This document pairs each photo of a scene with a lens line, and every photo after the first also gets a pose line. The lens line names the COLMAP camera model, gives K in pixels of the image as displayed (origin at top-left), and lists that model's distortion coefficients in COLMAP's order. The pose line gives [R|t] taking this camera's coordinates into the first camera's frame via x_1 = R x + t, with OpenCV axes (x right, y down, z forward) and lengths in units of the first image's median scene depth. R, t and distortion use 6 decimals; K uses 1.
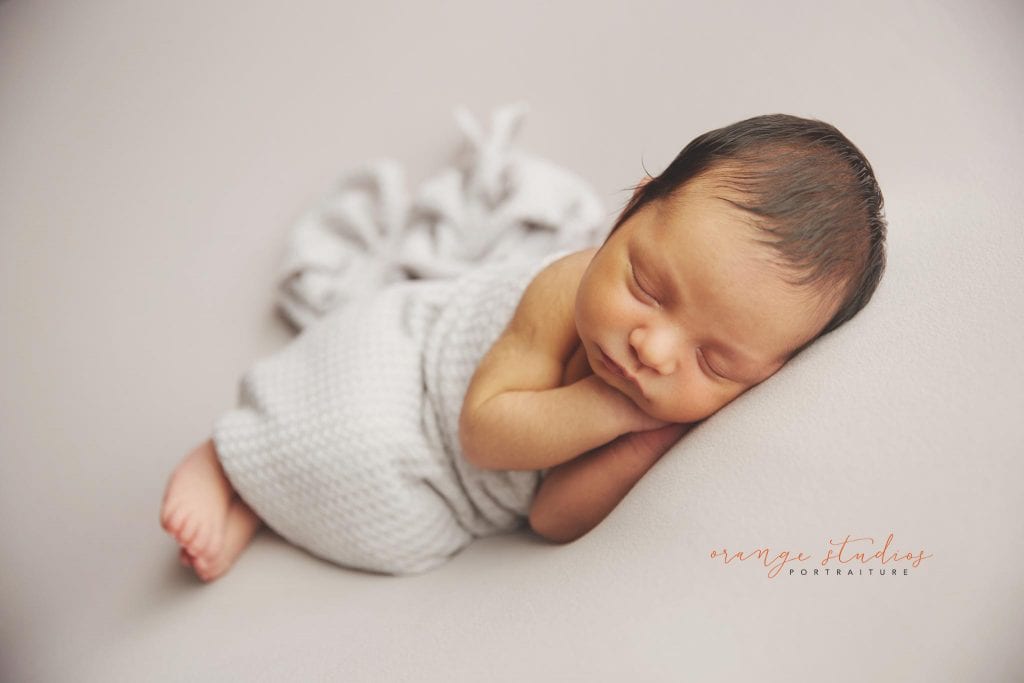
lens RADIAL K [[1828.5, 0, 512.0], [0, 1828.5, 341.5], [0, 0, 1]] dist [-0.248537, 0.861183]
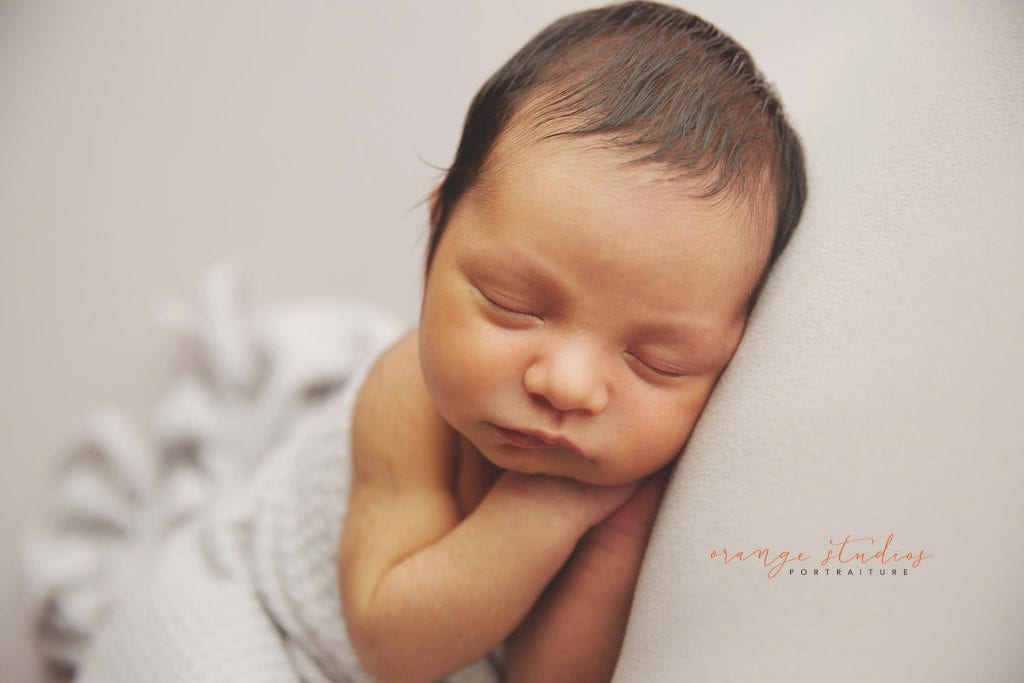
lens RADIAL K [[1828.5, 0, 512.0], [0, 1828.5, 341.5], [0, 0, 1]] dist [-0.248537, 0.861183]
pose [[0.880973, -0.438920, 0.176737, -0.048669], [0.466324, 0.868685, -0.167119, 0.091288], [-0.080177, 0.229644, 0.969967, 0.359561]]
